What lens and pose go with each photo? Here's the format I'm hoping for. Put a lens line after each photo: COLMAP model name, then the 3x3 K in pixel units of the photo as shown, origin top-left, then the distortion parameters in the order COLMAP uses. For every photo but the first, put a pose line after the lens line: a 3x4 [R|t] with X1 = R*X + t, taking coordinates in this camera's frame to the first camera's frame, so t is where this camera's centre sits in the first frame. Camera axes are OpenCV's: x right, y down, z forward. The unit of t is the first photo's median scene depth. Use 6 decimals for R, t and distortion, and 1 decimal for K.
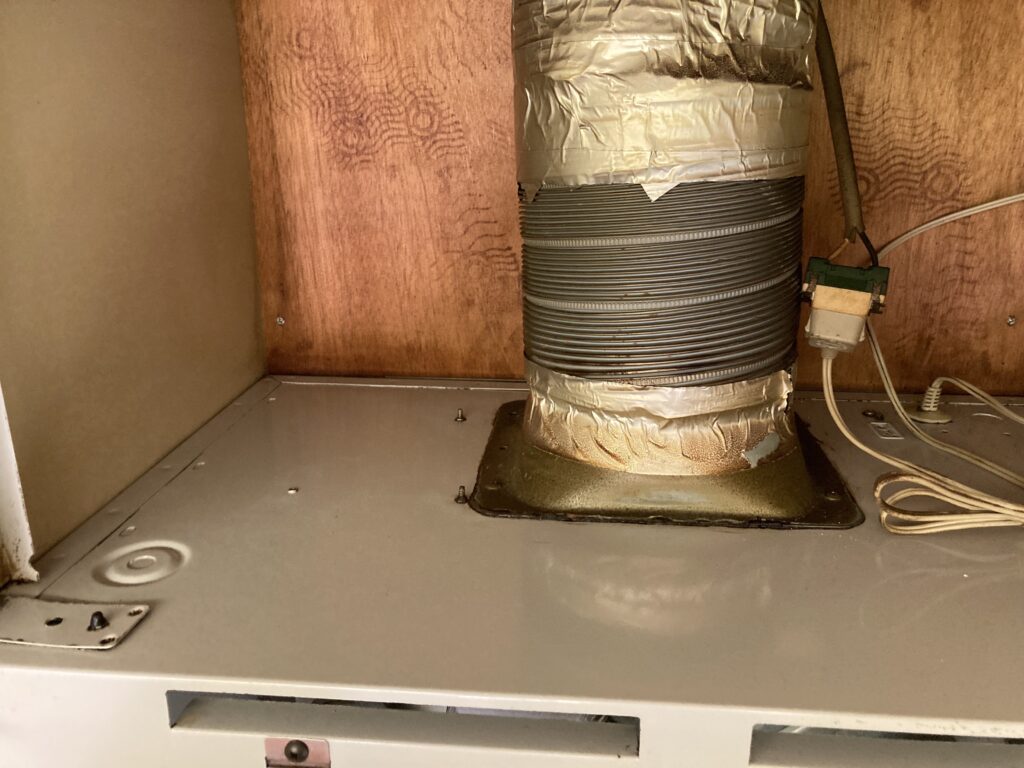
lens RADIAL K [[862.0, 0, 512.0], [0, 862.0, 384.0], [0, 0, 1]] dist [0.004319, -0.152559]
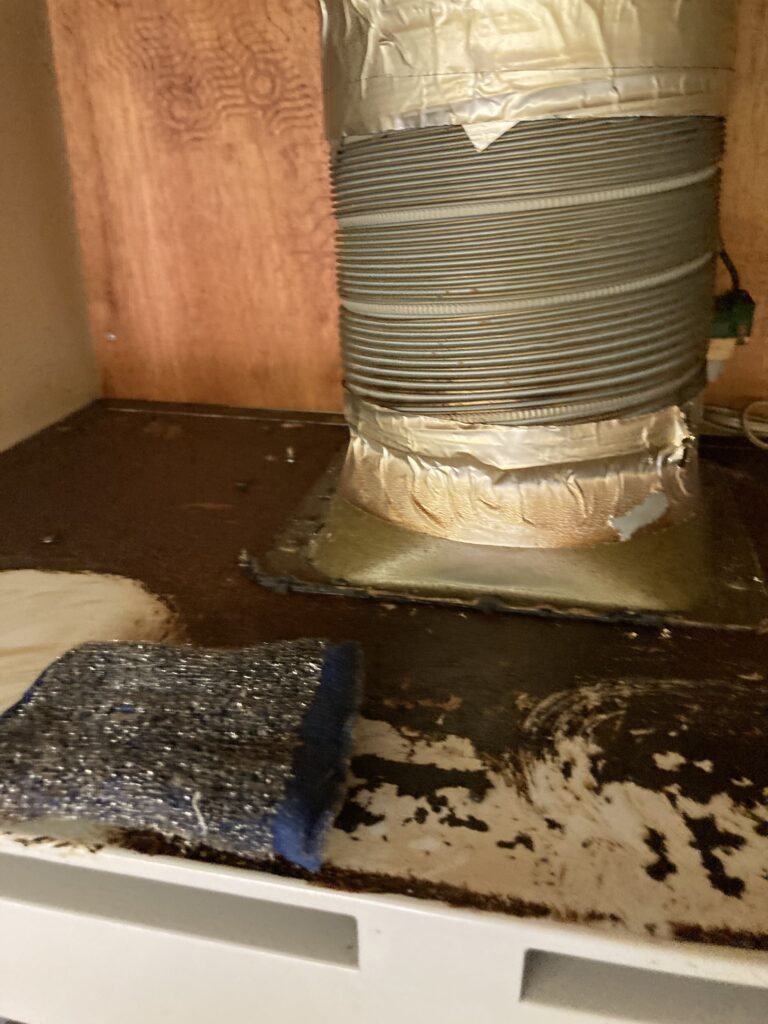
lens RADIAL K [[866.3, 0, 384.0], [0, 866.3, 512.0], [0, 0, 1]] dist [-0.026248, 0.013301]
pose [[0.994180, 0.035501, -0.101711, 0.151293], [-0.024399, 0.993809, 0.108390, -0.000704], [0.104930, -0.105278, 0.988891, 0.259727]]
